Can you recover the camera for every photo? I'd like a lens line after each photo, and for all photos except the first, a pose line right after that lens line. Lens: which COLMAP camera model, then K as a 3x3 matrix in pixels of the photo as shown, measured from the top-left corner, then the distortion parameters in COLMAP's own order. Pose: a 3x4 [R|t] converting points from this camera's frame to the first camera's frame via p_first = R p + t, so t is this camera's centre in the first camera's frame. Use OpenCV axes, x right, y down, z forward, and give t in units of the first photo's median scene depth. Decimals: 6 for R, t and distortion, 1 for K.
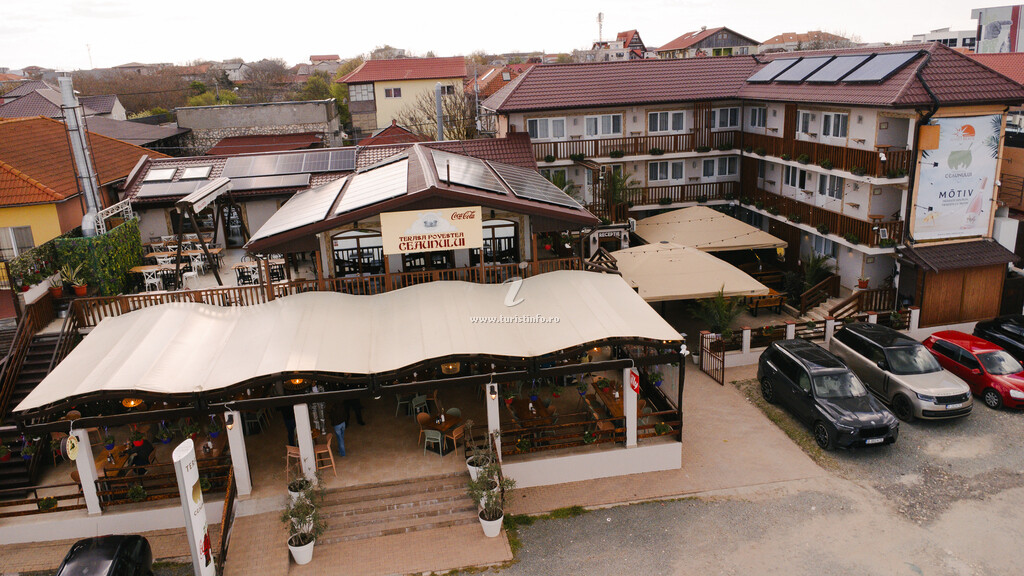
lens RADIAL K [[738.2, 0, 509.7], [0, 738.2, 286.6], [0, 0, 1]] dist [0.020959, -0.026586]
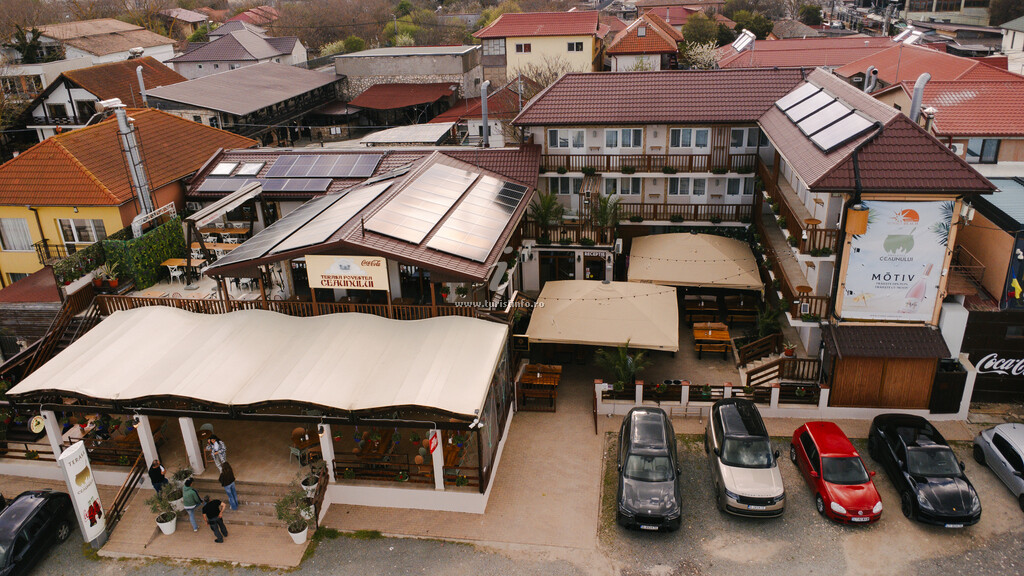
lens RADIAL K [[738.2, 0, 513.8], [0, 738.2, 284.3], [0, 0, 1]] dist [0.020959, -0.026586]
pose [[0.952913, 0.126477, -0.275610, 0.366384], [-0.090793, 0.986172, 0.138640, -0.187038], [0.289334, -0.107088, 0.951219, -0.046367]]
